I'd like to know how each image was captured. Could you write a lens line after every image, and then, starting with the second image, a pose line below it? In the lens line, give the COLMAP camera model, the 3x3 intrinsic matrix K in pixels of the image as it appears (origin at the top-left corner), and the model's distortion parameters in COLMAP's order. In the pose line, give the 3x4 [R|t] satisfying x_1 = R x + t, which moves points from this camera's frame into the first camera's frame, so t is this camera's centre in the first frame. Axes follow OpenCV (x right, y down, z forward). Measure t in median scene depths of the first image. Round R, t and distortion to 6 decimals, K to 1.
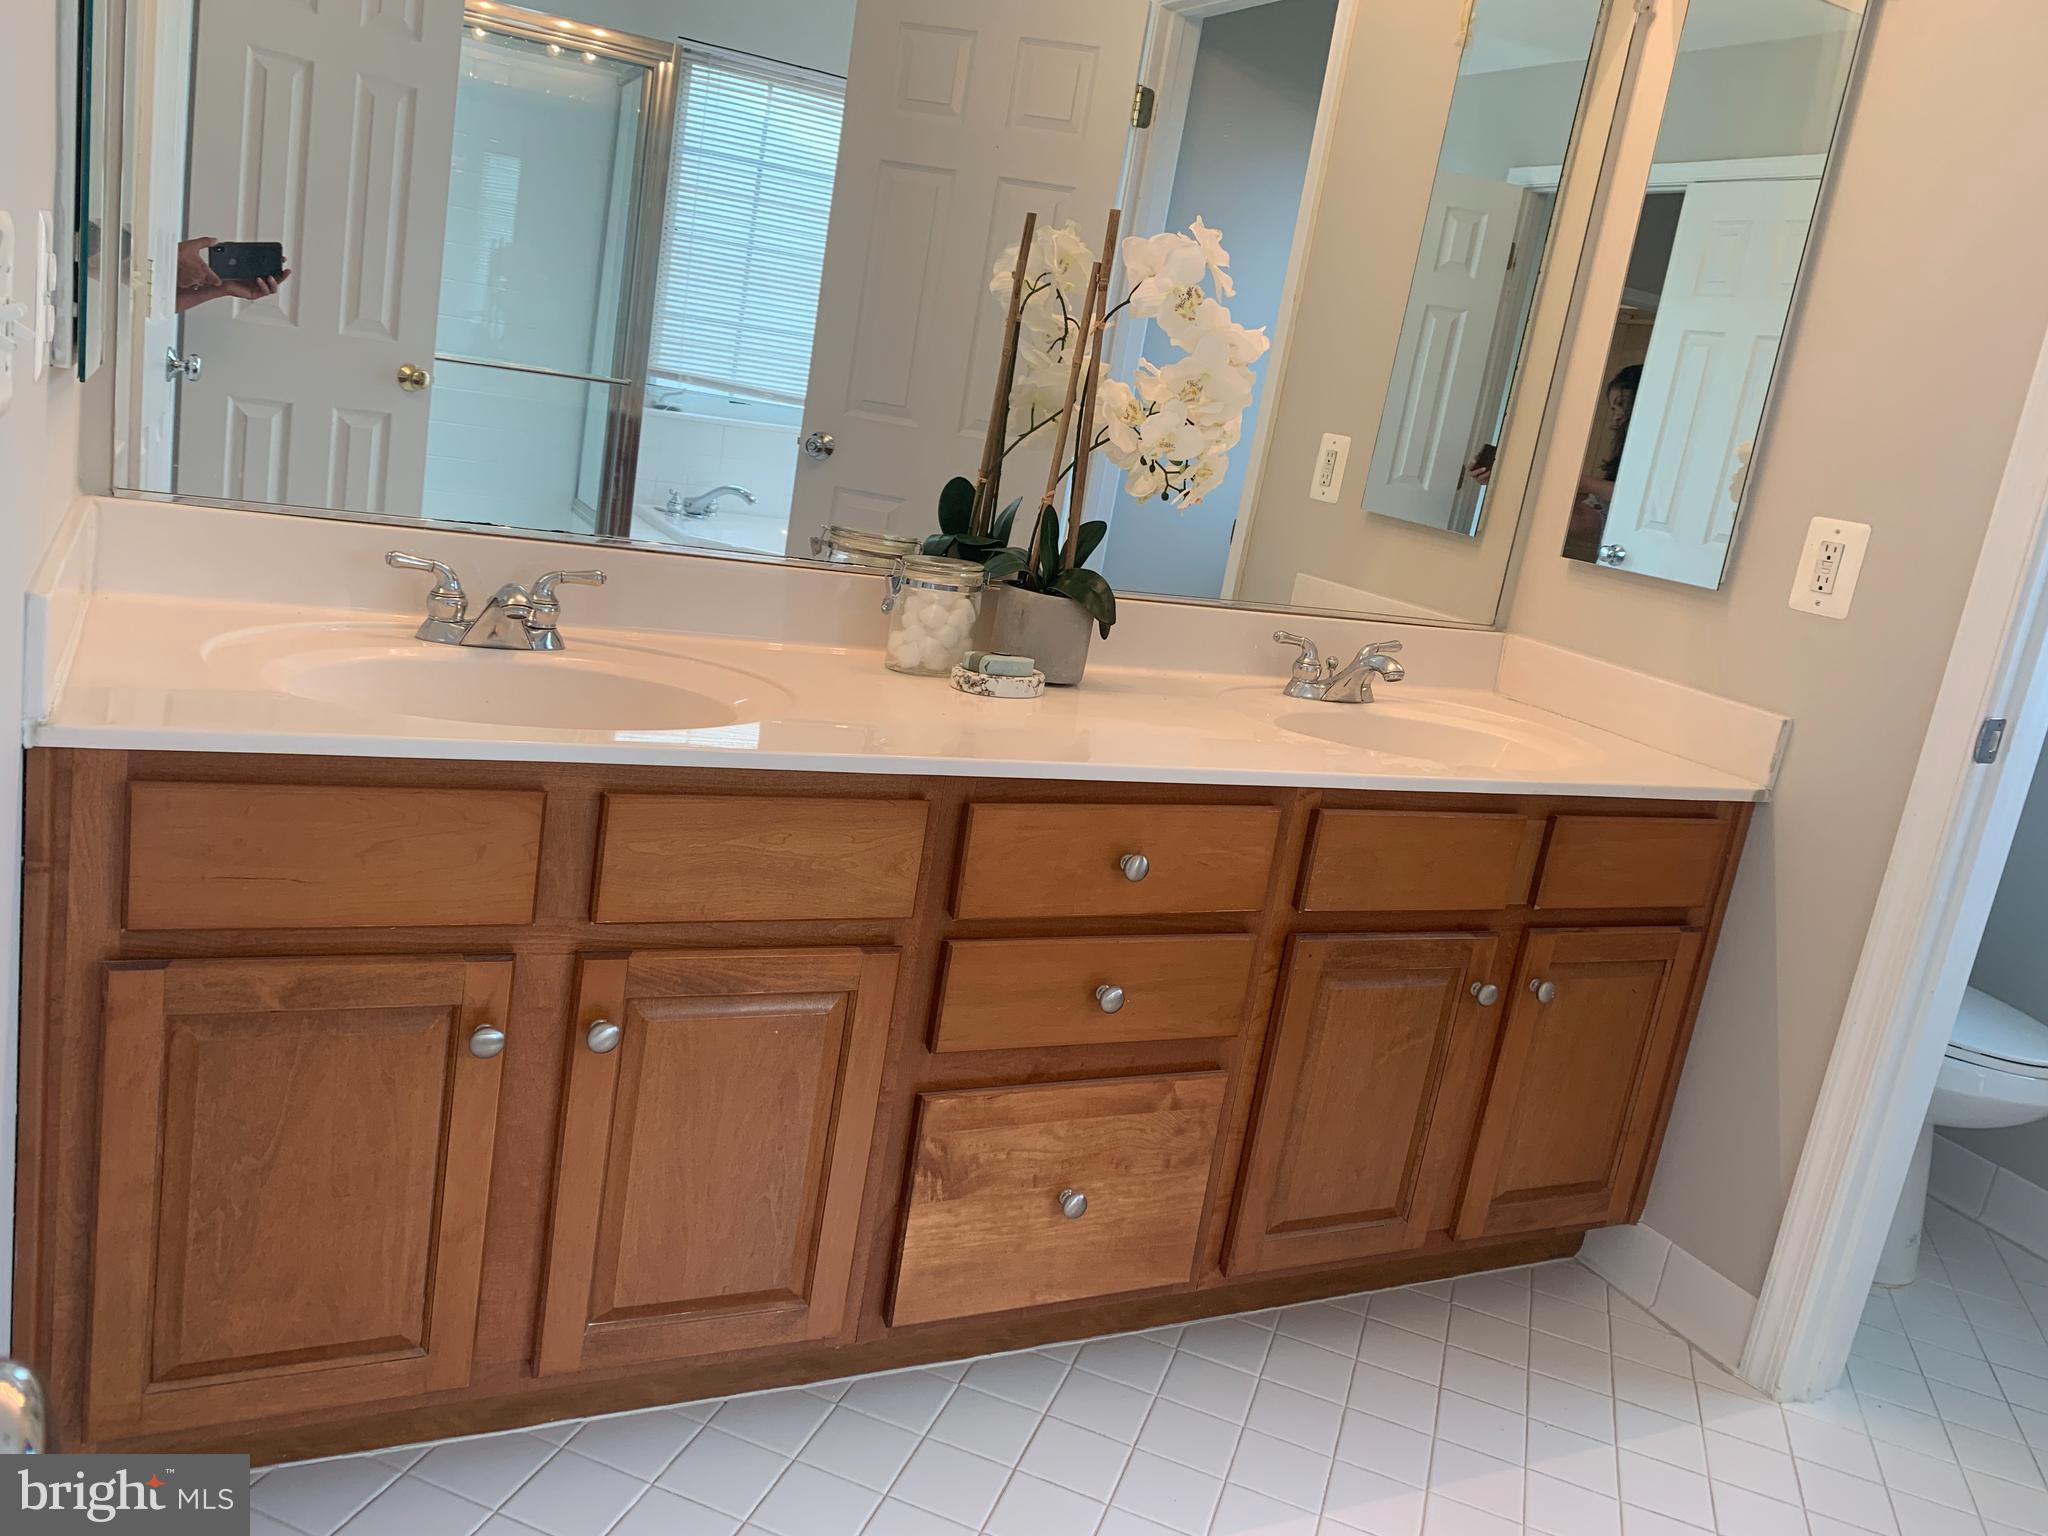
lens RADIAL K [[1550.1, 0, 1029.5], [0, 1550.1, 761.4], [0, 0, 1]] dist [0.024305, -0.022860]
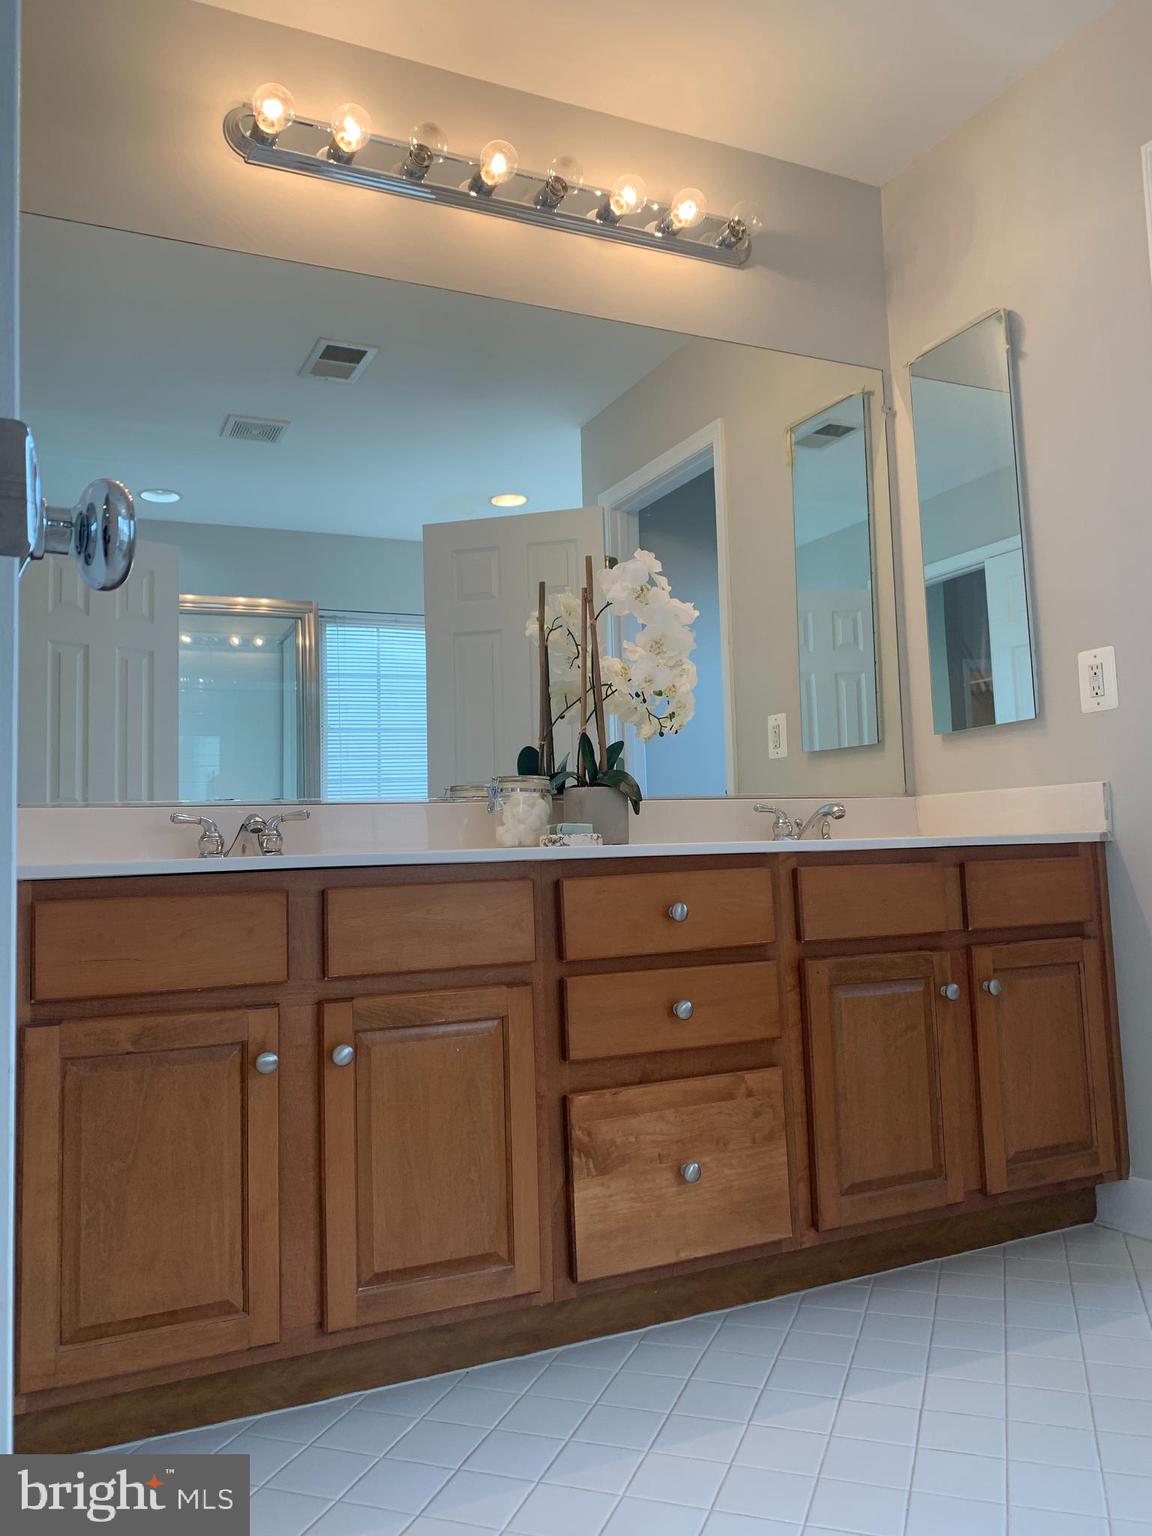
lens RADIAL K [[1162.5, 0, 572.1], [0, 1162.5, 773.8], [0, 0, 1]] dist [0.024305, -0.022860]
pose [[0.980291, -0.197460, -0.006289, 0.000885], [0.186240, 0.934271, -0.304059, 0.237731], [0.065915, 0.296895, 0.952632, -0.099533]]
